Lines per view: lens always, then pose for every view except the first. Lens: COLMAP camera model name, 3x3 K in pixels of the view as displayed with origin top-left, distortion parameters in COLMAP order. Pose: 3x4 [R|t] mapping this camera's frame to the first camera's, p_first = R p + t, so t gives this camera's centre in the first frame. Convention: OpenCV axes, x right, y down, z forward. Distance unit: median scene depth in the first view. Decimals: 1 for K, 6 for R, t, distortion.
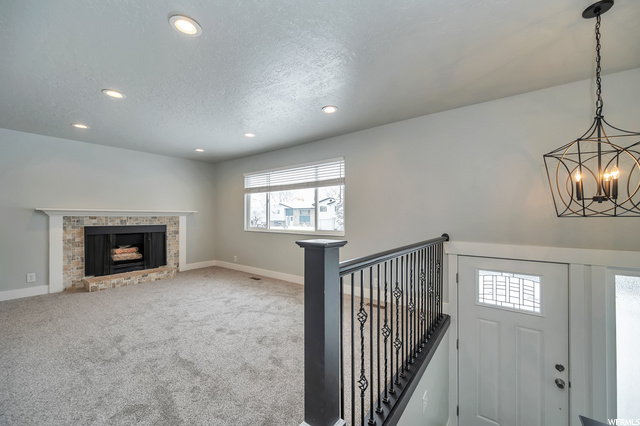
lens RADIAL K [[253.0, 0, 319.1], [0, 253.0, 216.6], [0, 0, 1]] dist [-0.001743, 0.000300]
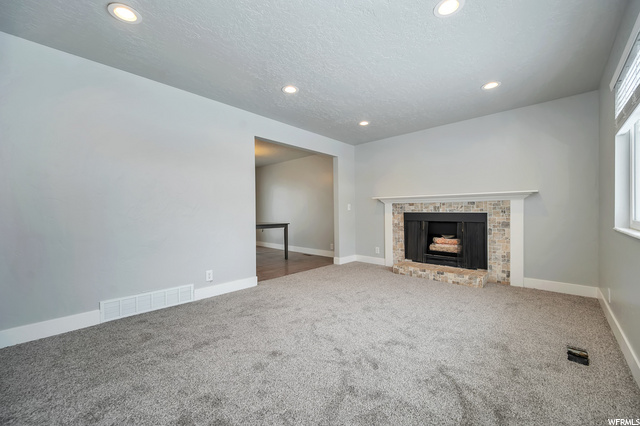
lens RADIAL K [[253.0, 0, 320.8], [0, 253.0, 211.5], [0, 0, 1]] dist [-0.001743, 0.000300]
pose [[-0.107698, 0.001766, -0.994182, 0.174009], [0.006809, 0.999976, 0.001039, 0.028835], [0.994160, -0.006658, -0.107707, 0.702072]]
